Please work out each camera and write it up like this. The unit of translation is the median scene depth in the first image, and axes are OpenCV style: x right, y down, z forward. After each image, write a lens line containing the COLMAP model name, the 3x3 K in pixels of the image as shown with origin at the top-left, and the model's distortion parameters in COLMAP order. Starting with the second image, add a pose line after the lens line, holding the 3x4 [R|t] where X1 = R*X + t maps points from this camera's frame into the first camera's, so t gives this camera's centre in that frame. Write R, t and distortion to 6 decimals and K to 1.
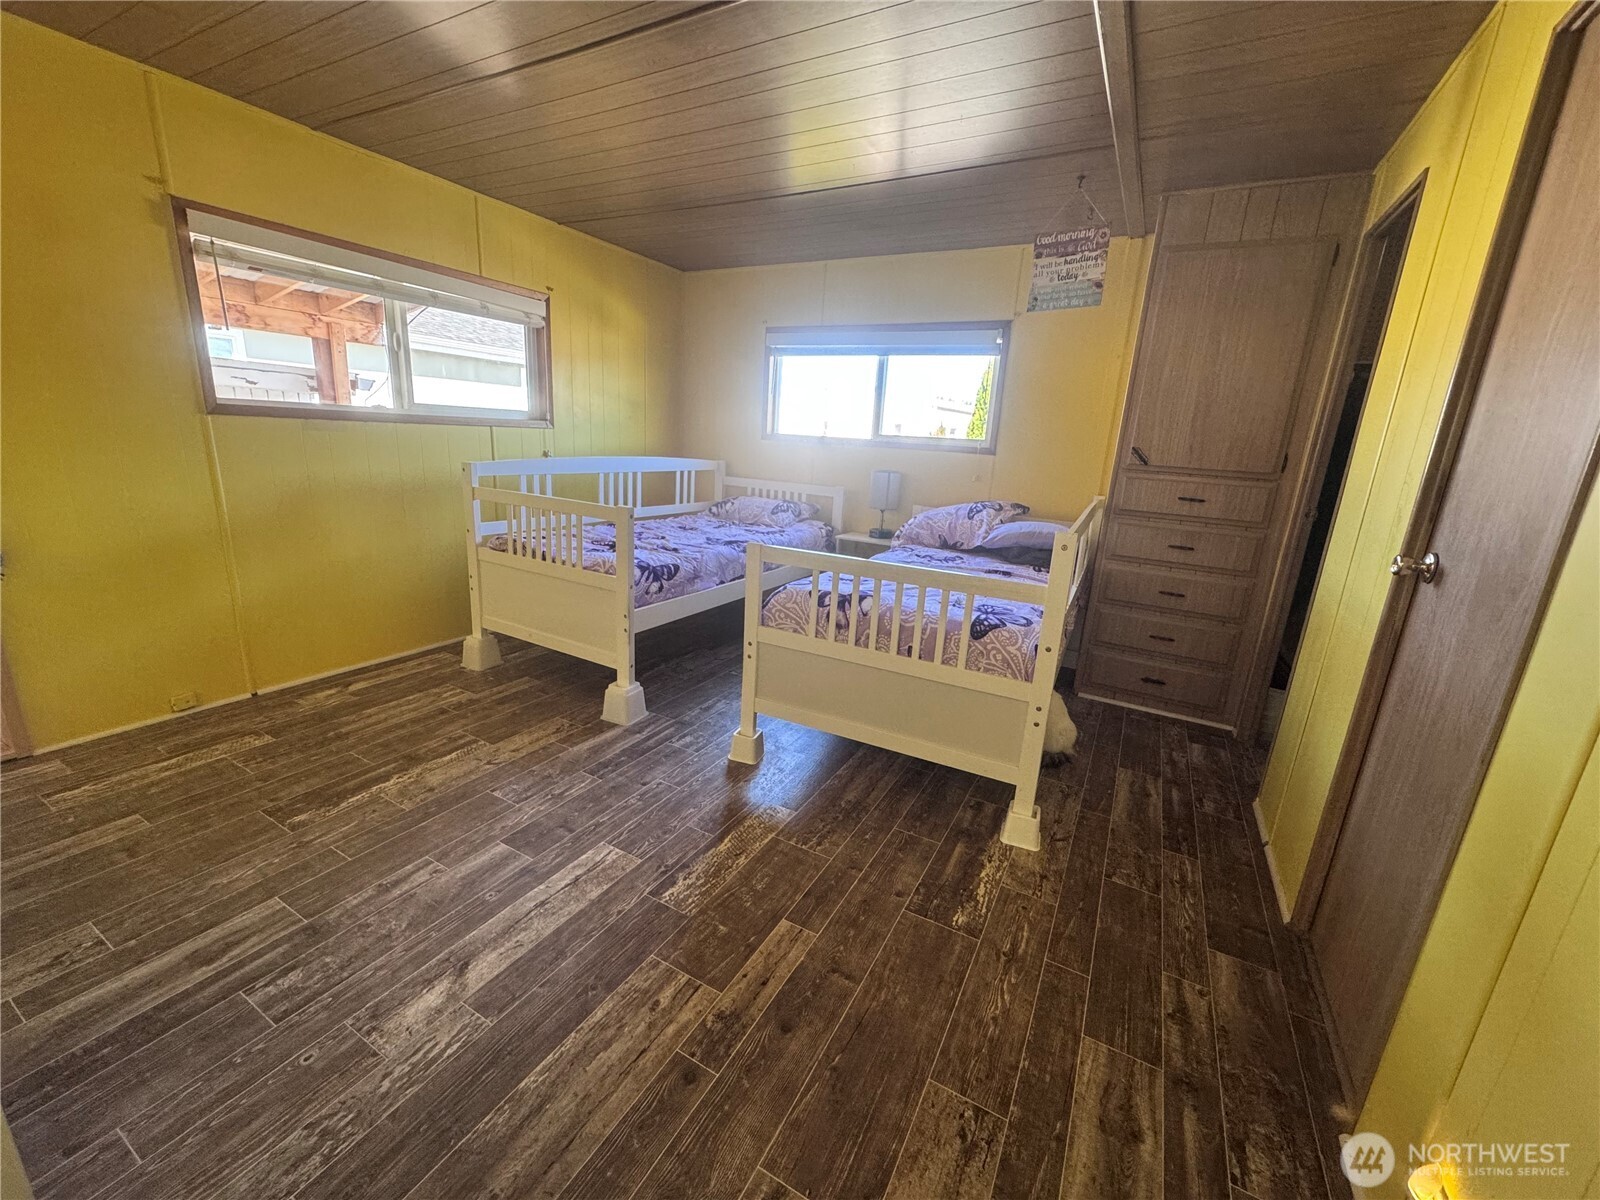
lens RADIAL K [[630.5, 0, 807.6], [0, 630.5, 606.8], [0, 0, 1]] dist [0.001697, 0.000371]
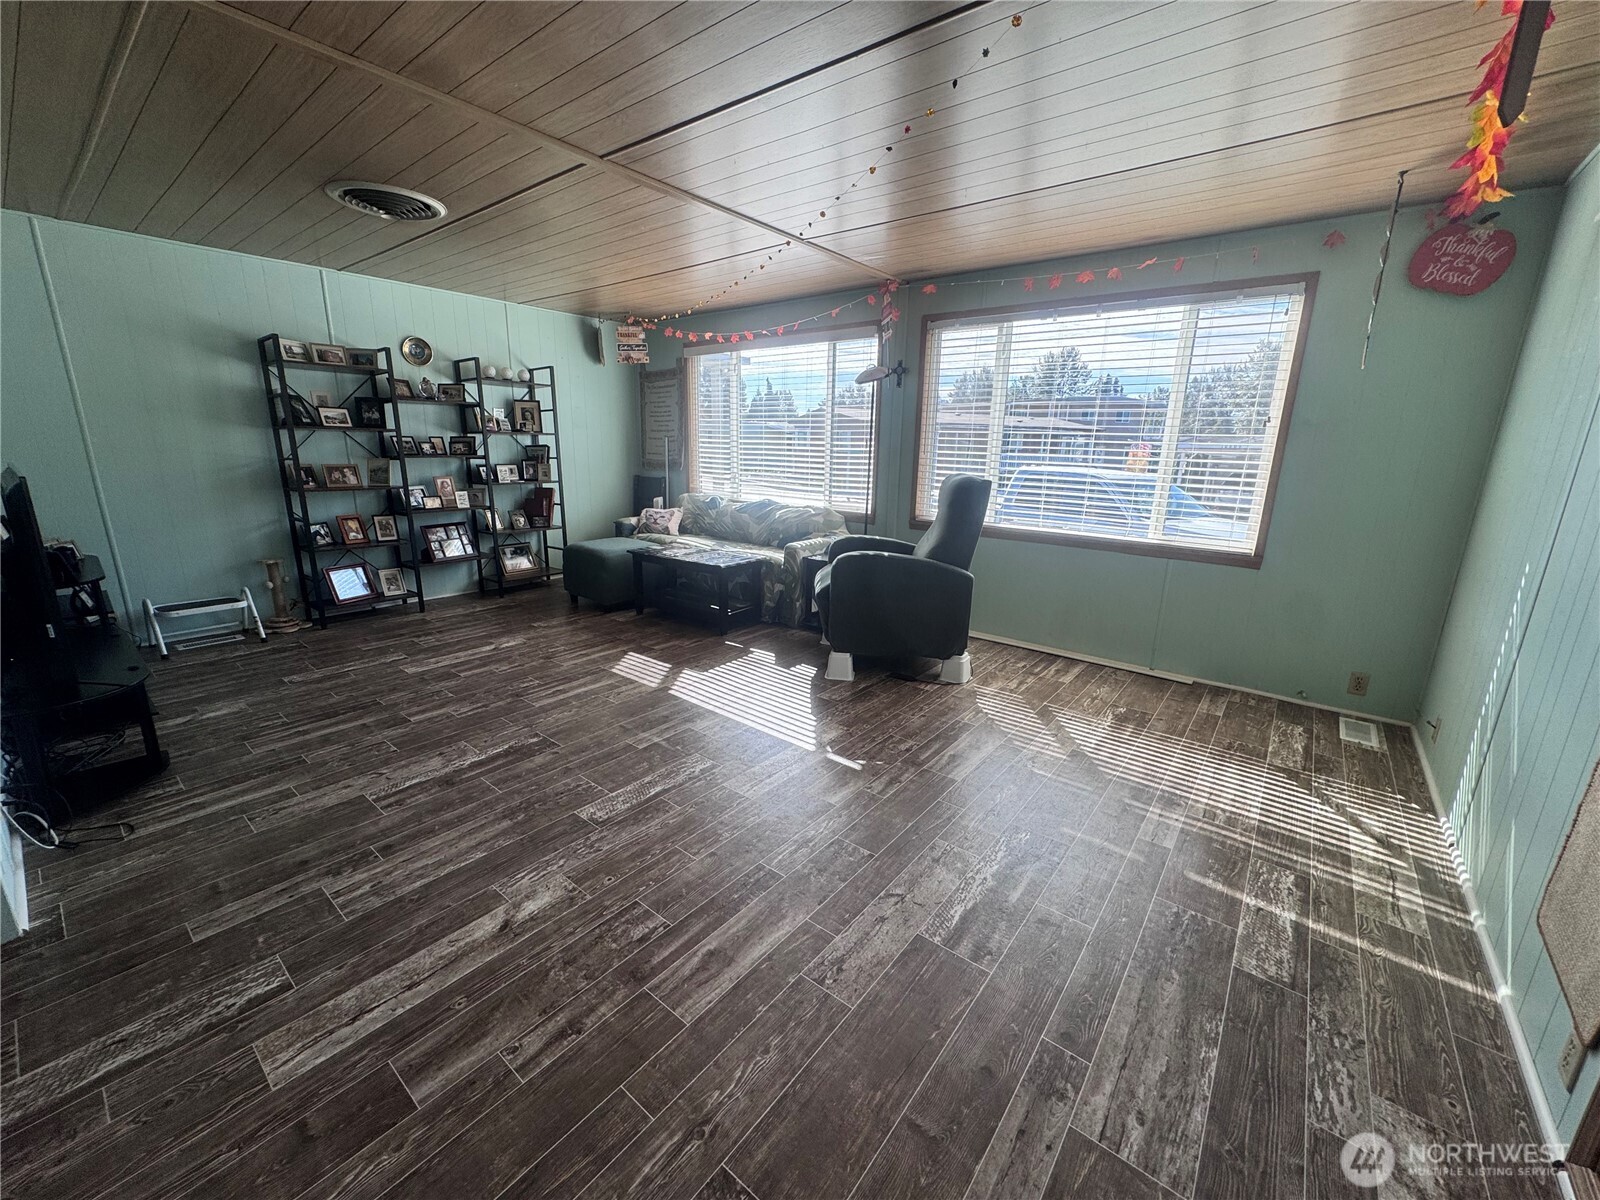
lens RADIAL K [[630.5, 0, 804.0], [0, 630.5, 614.4], [0, 0, 1]] dist [0.001697, 0.000371]
pose [[-0.982471, -0.112778, 0.148429, -1.038968], [-0.017955, 0.849780, 0.526832, -0.456044], [-0.185547, 0.514932, -0.836909, 1.372622]]
